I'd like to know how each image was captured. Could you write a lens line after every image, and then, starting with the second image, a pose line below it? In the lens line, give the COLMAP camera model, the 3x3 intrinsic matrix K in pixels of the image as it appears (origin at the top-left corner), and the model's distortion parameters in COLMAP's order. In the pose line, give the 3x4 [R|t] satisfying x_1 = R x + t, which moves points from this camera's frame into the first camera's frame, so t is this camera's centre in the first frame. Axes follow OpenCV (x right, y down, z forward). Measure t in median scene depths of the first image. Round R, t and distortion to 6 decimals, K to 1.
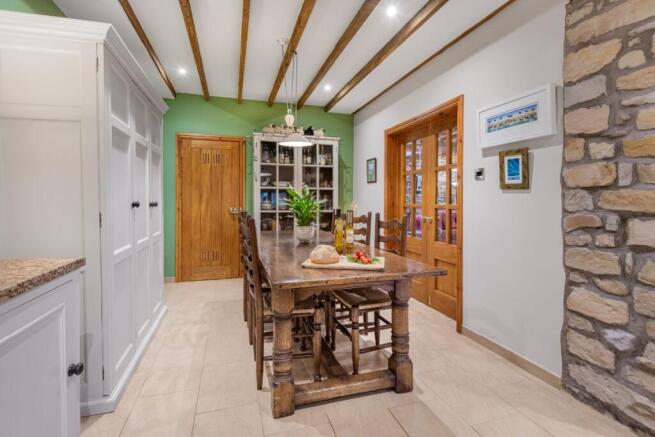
lens RADIAL K [[308.9, 0, 327.6], [0, 308.9, 207.0], [0, 0, 1]] dist [-0.001164, -0.000298]
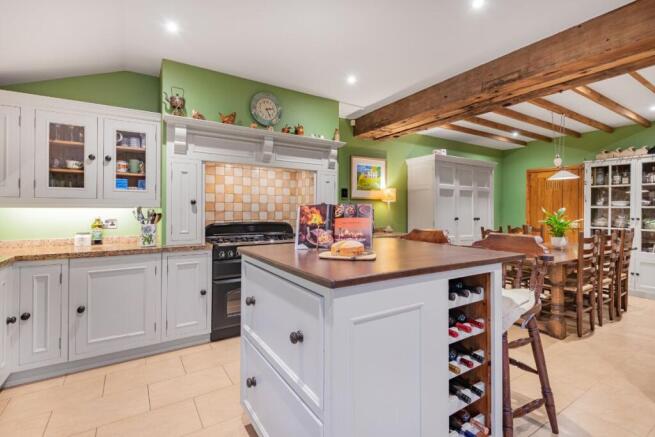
lens RADIAL K [[308.9, 0, 327.6], [0, 308.9, 207.0], [0, 0, 1]] dist [-0.001164, -0.000298]
pose [[0.262536, -0.010077, -0.964869, 0.638750], [-0.034977, 0.999189, -0.019953, -0.006229], [0.964288, 0.038987, 0.261971, -0.253907]]
